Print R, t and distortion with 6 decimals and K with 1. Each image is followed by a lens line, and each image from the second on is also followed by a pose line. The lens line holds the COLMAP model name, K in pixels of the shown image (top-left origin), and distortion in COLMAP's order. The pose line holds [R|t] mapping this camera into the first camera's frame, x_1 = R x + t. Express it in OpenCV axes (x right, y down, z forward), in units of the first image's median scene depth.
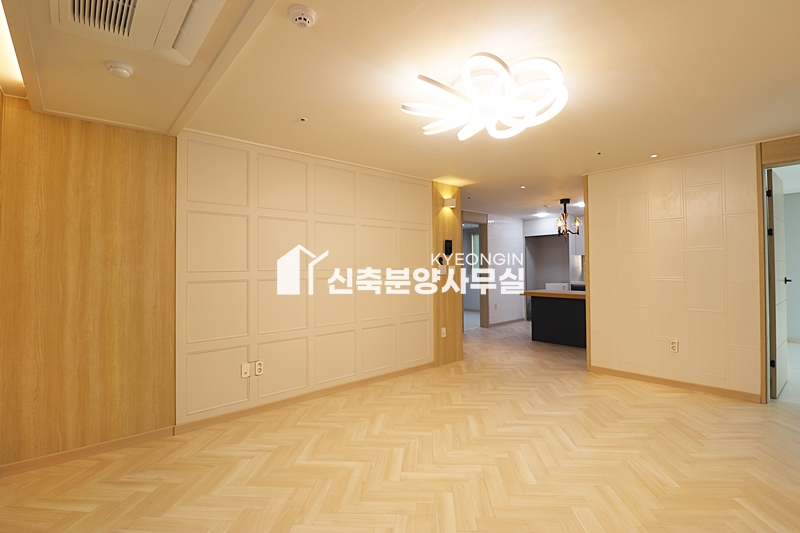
lens RADIAL K [[368.1, 0, 402.7], [0, 368.1, 261.1], [0, 0, 1]] dist [-0.005785, -0.010901]
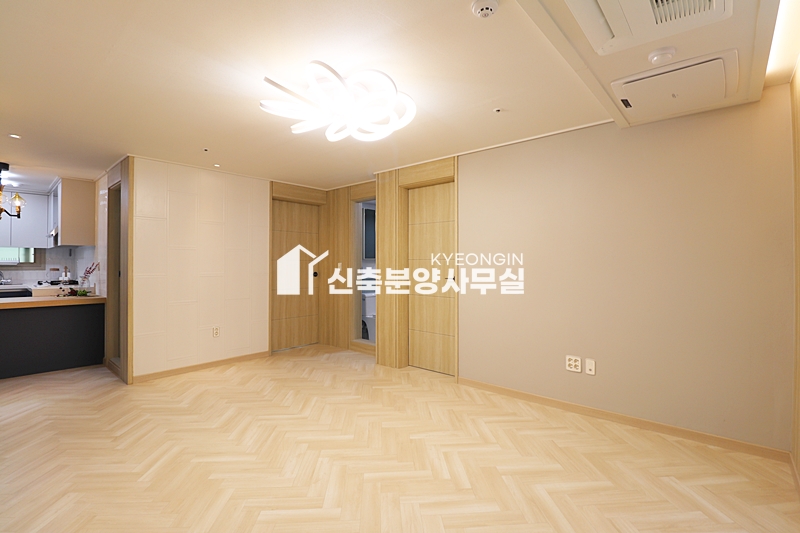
lens RADIAL K [[368.1, 0, 409.9], [0, 368.1, 265.0], [0, 0, 1]] dist [-0.005785, -0.010901]
pose [[-0.144878, 0.006454, 0.989429, -0.640874], [-0.017401, 0.999807, -0.009070, 0.023188], [-0.989297, -0.018531, -0.144737, 0.702974]]
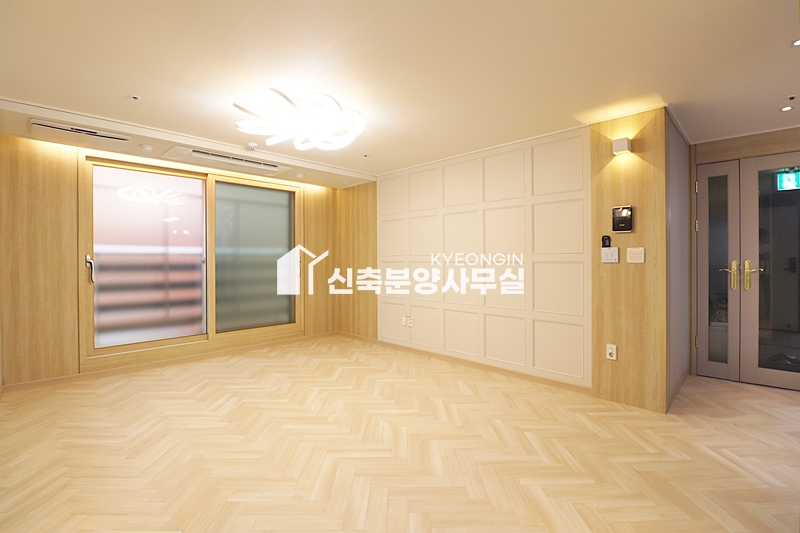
lens RADIAL K [[368.1, 0, 407.6], [0, 368.1, 261.5], [0, 0, 1]] dist [-0.005785, -0.010901]
pose [[0.086922, 0.016857, -0.996072, 1.140706], [0.020522, 0.999614, 0.018708, 0.024972], [0.996004, -0.022068, 0.086543, 0.933003]]
